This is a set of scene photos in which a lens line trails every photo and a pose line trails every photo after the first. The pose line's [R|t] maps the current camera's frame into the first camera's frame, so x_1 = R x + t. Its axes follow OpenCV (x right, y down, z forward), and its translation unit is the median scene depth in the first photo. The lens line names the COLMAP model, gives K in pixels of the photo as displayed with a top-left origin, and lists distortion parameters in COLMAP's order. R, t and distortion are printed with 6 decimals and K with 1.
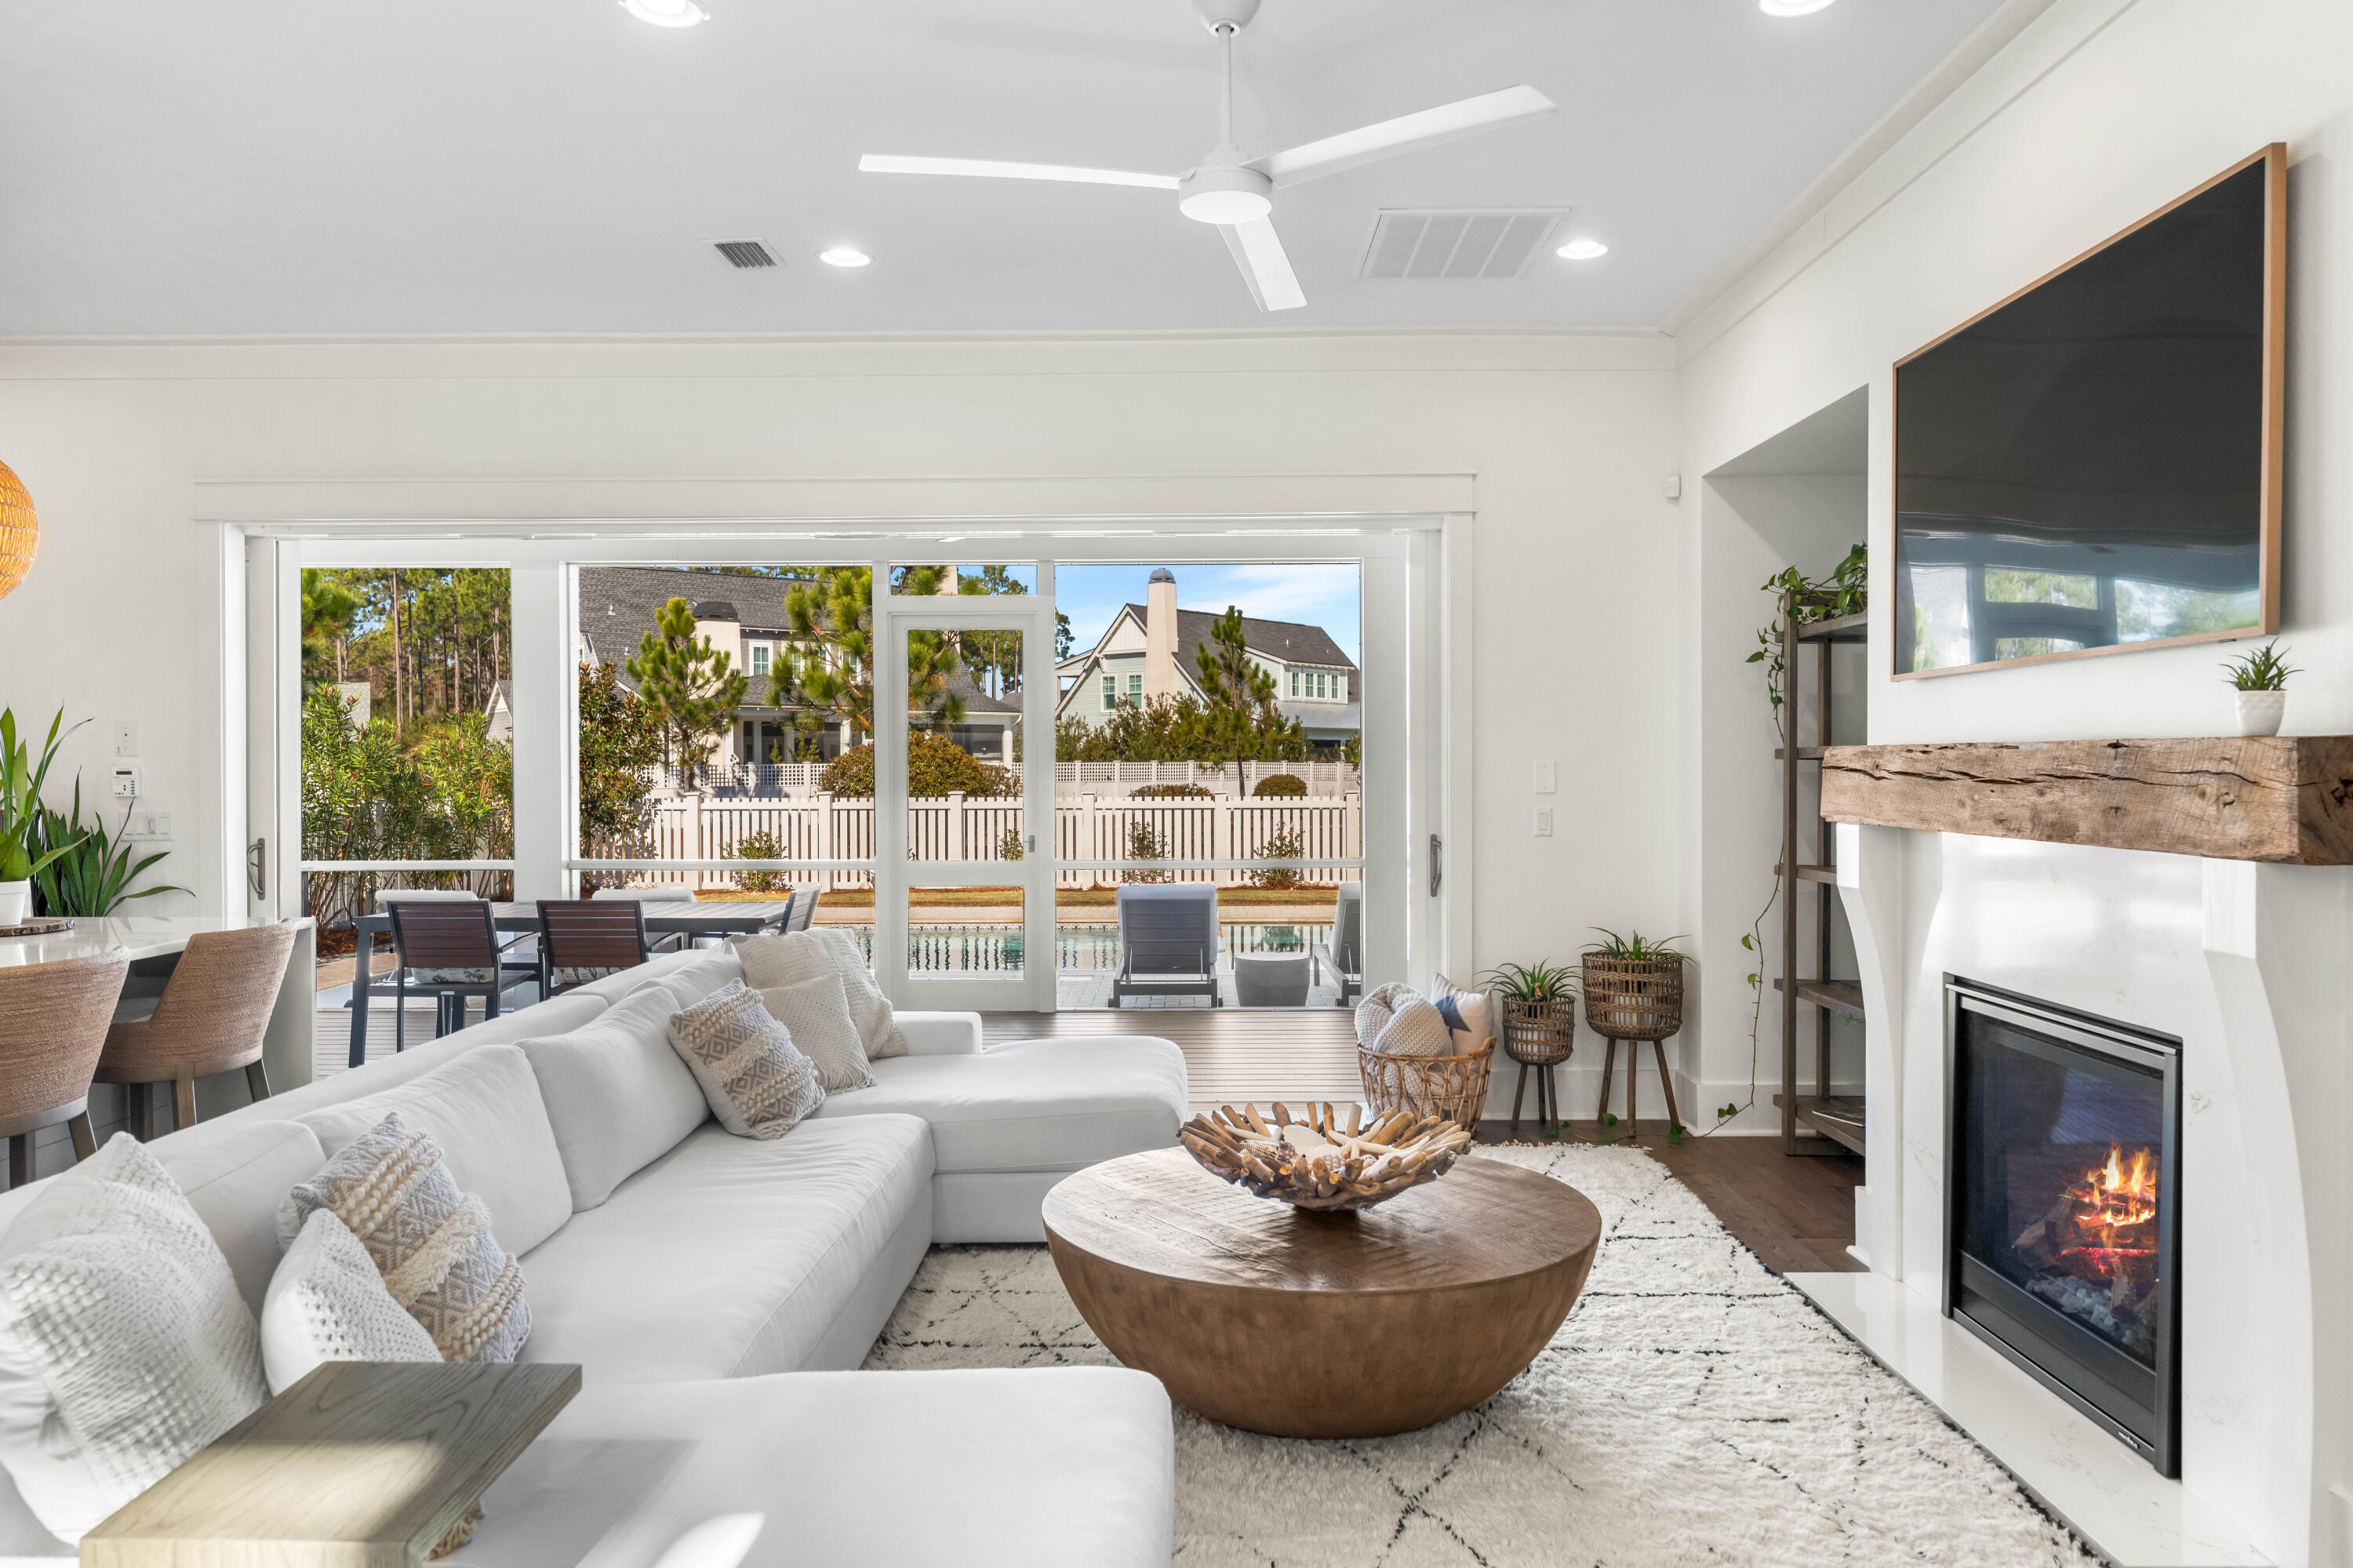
lens RADIAL K [[1582.3, 0, 1176.3], [0, 1582.3, 786.9], [0, 0, 1]] dist [-0.000207, 0.006149]
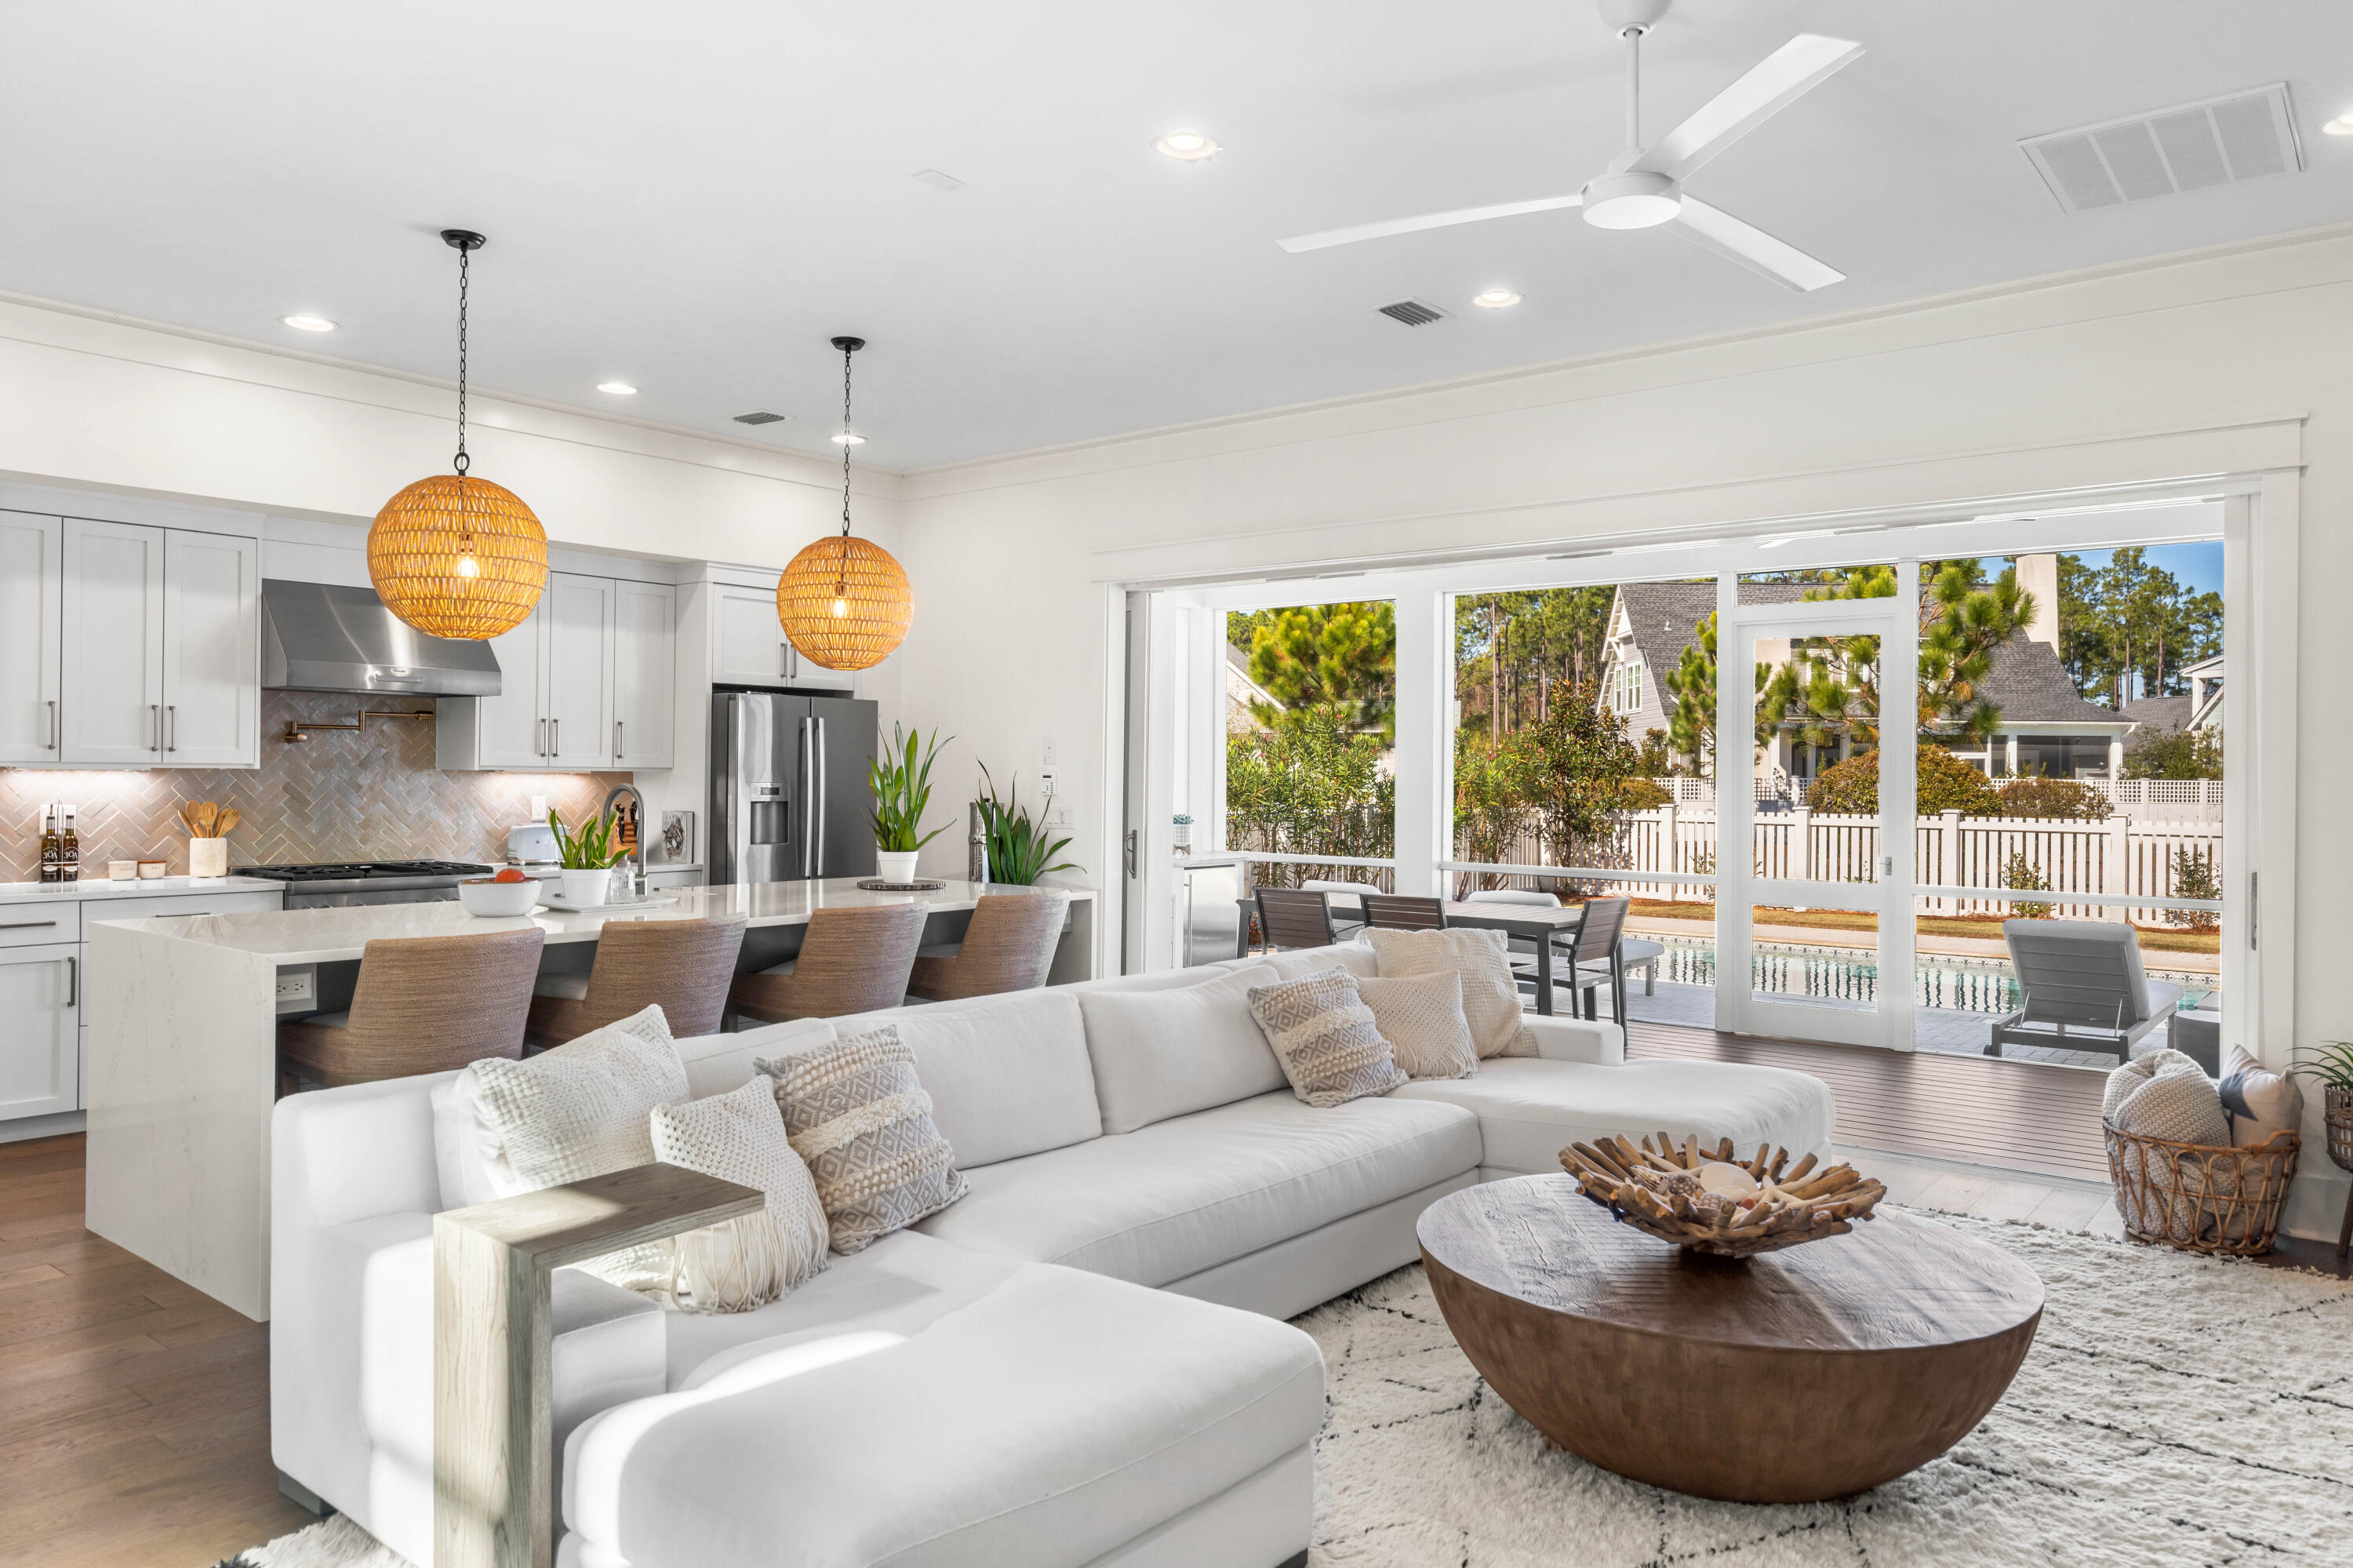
lens RADIAL K [[1577.7, 0, 1176.0], [0, 1577.7, 773.4], [0, 0, 1]] dist [0.004512, -0.004022]
pose [[0.785246, 0.010043, -0.619103, 0.230723], [-0.020244, 0.999750, -0.009458, -0.001167], [0.618853, 0.019959, 0.785253, 0.033256]]
